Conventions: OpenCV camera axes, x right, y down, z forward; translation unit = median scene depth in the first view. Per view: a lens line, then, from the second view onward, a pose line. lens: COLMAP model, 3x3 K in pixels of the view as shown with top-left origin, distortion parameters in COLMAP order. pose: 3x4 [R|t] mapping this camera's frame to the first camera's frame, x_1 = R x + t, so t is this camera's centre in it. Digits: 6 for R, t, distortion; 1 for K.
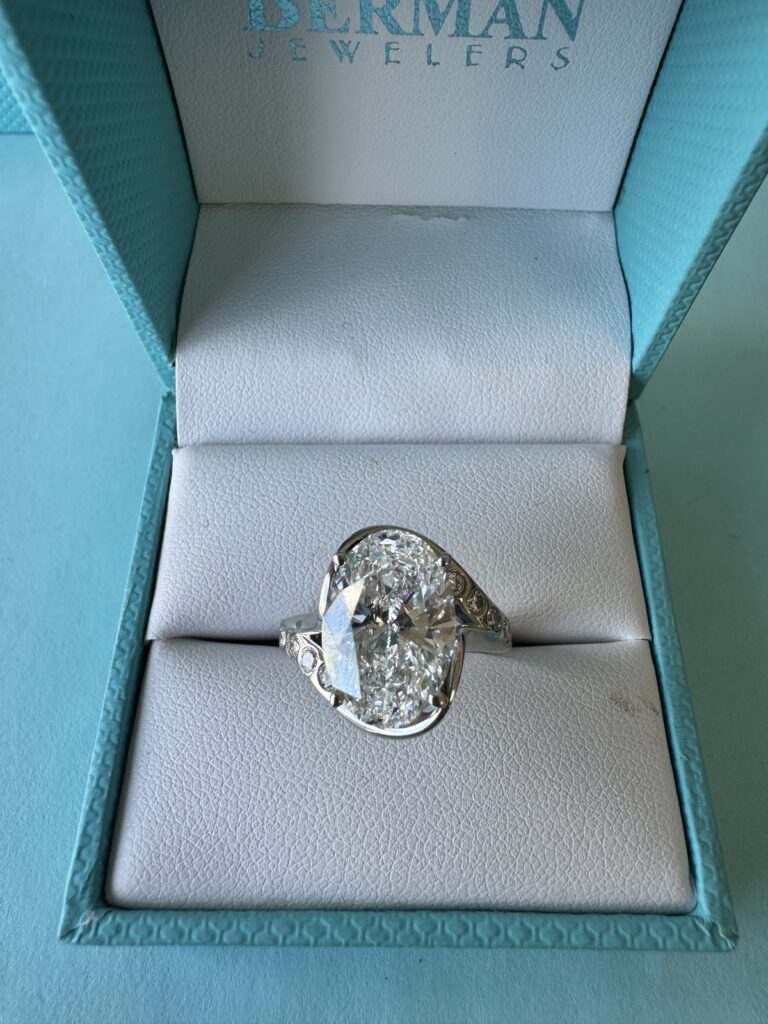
lens RADIAL K [[770.1, 0, 367.0], [0, 770.1, 511.1], [0, 0, 1]] dist [0.036896, -0.013098]
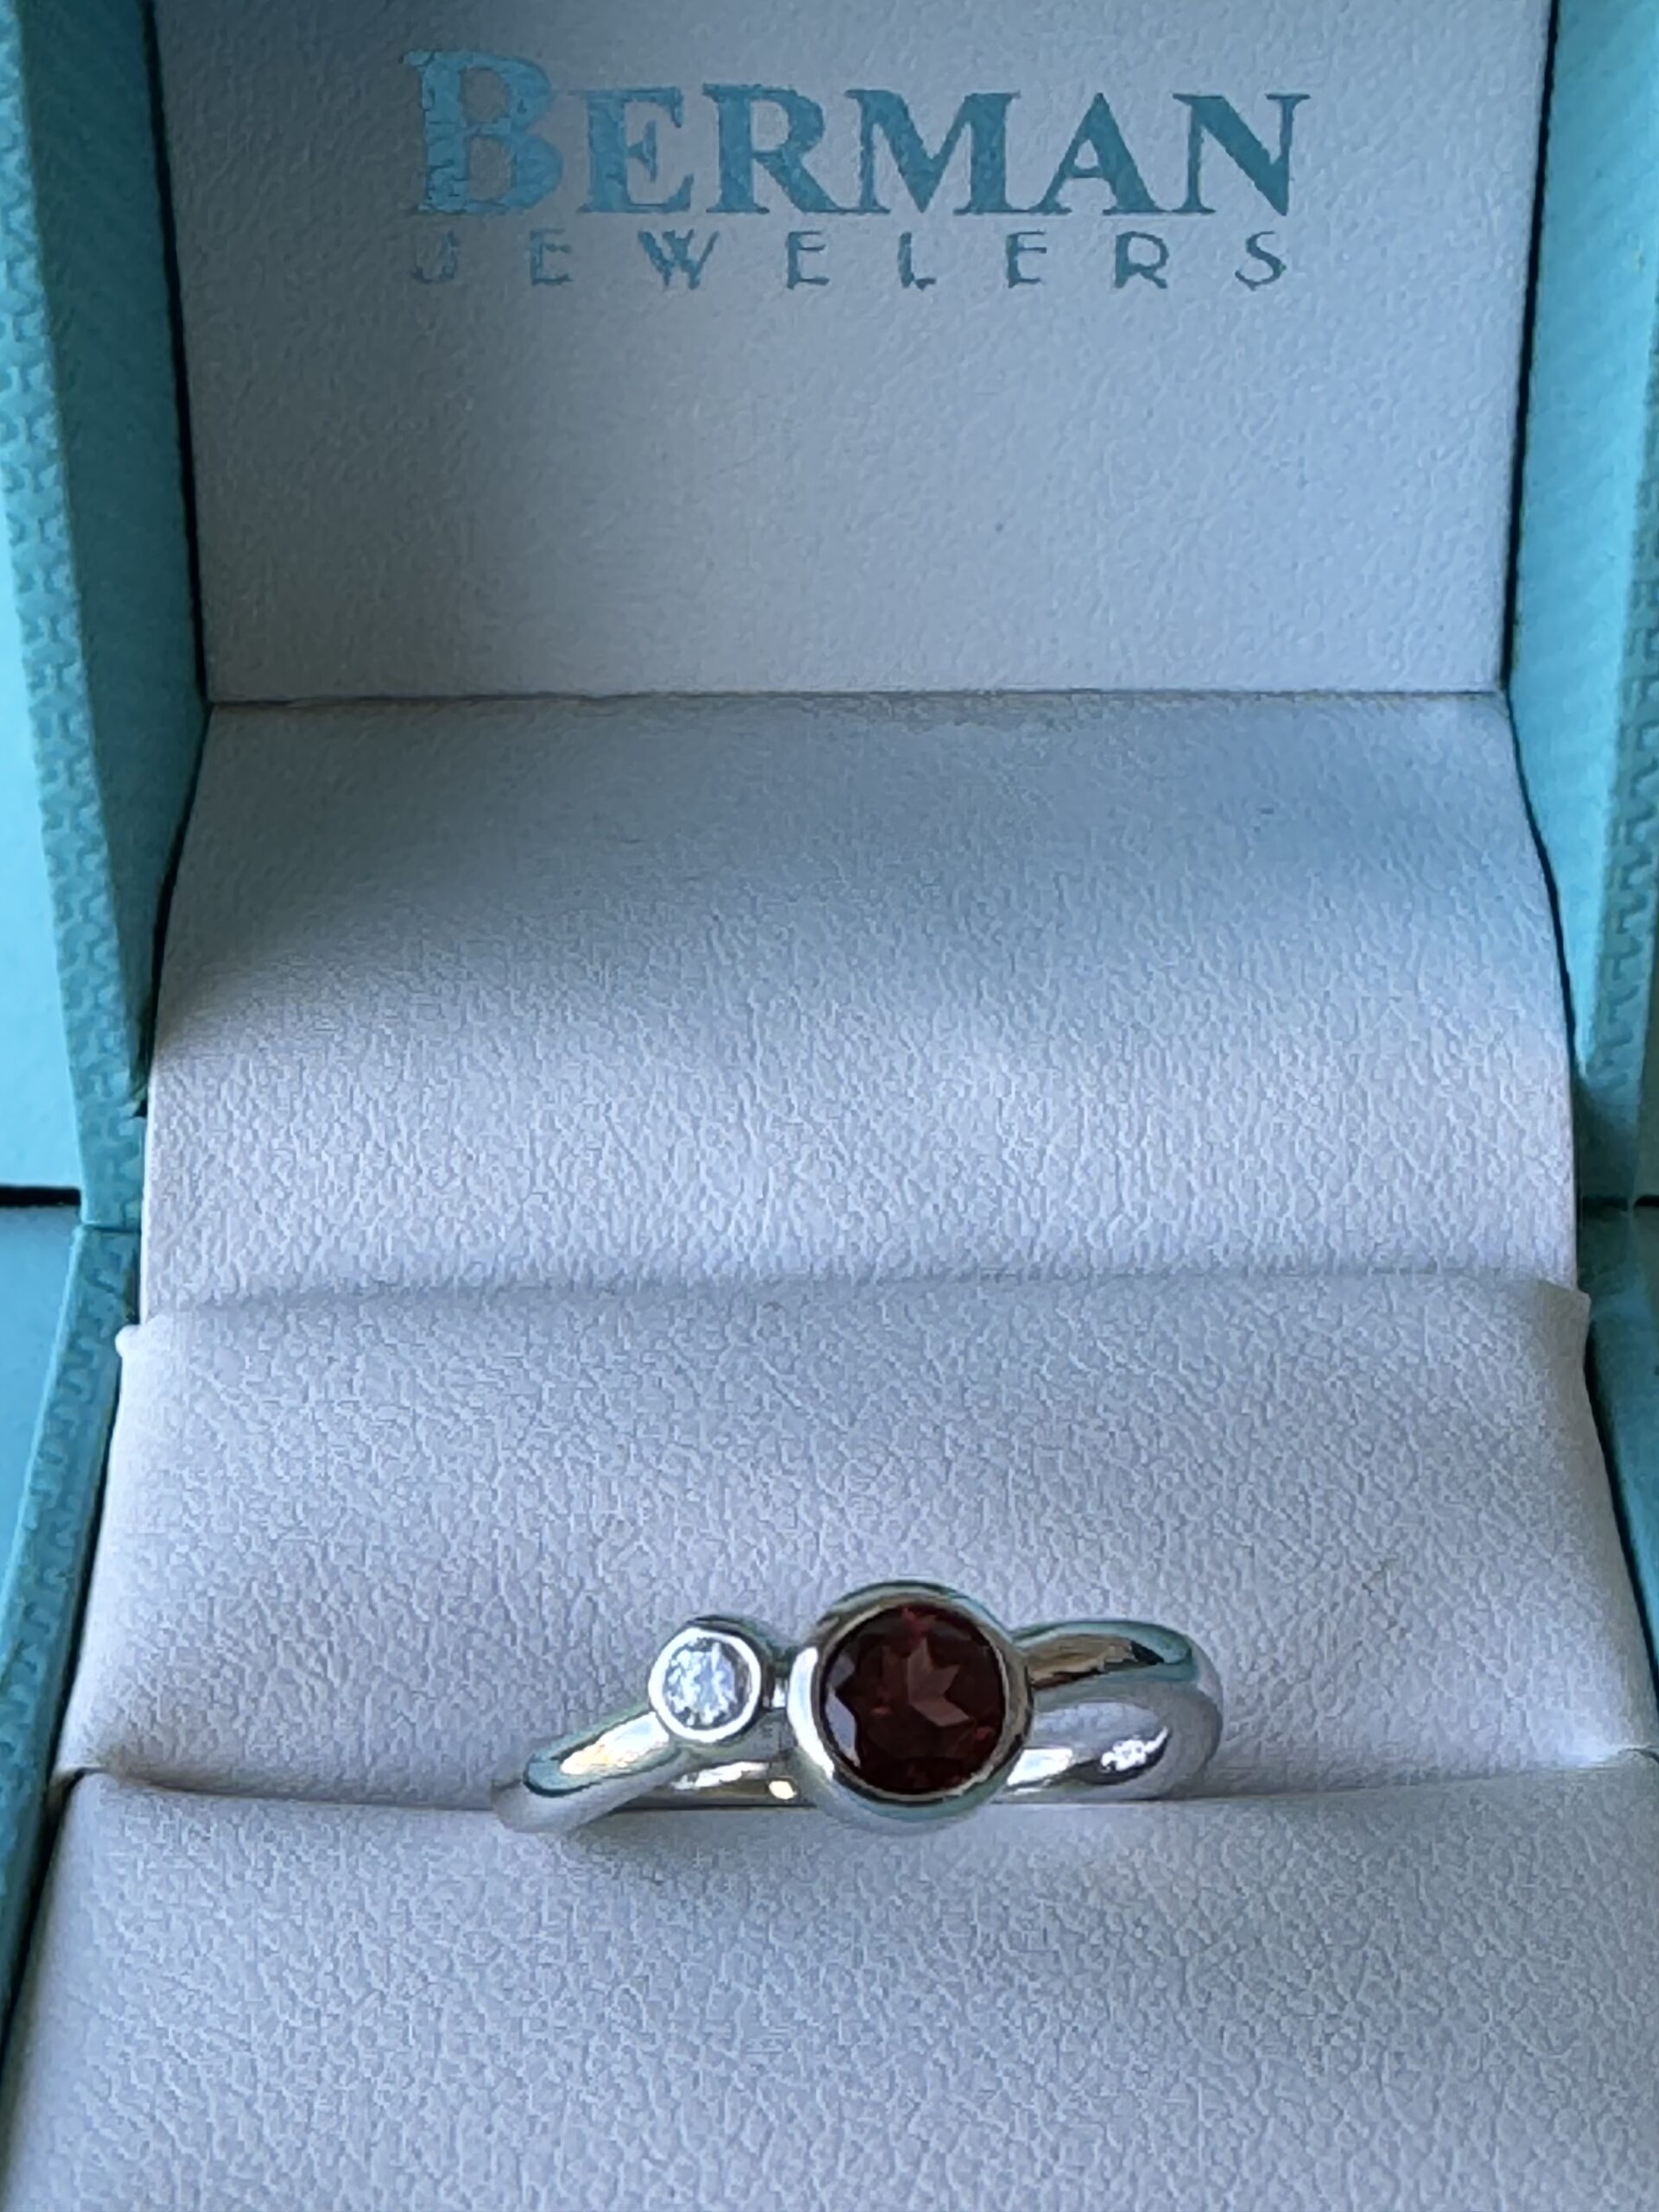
lens RADIAL K [[4977.8, 0, 829.5], [0, 4977.8, 1106.0], [0, 0, 1]] dist [0.072928, 0.975817]
pose [[0.999694, -0.016824, 0.018136, -0.006038], [0.023211, 0.891453, -0.452519, 0.839238], [-0.008554, 0.452801, 0.891570, -0.923631]]
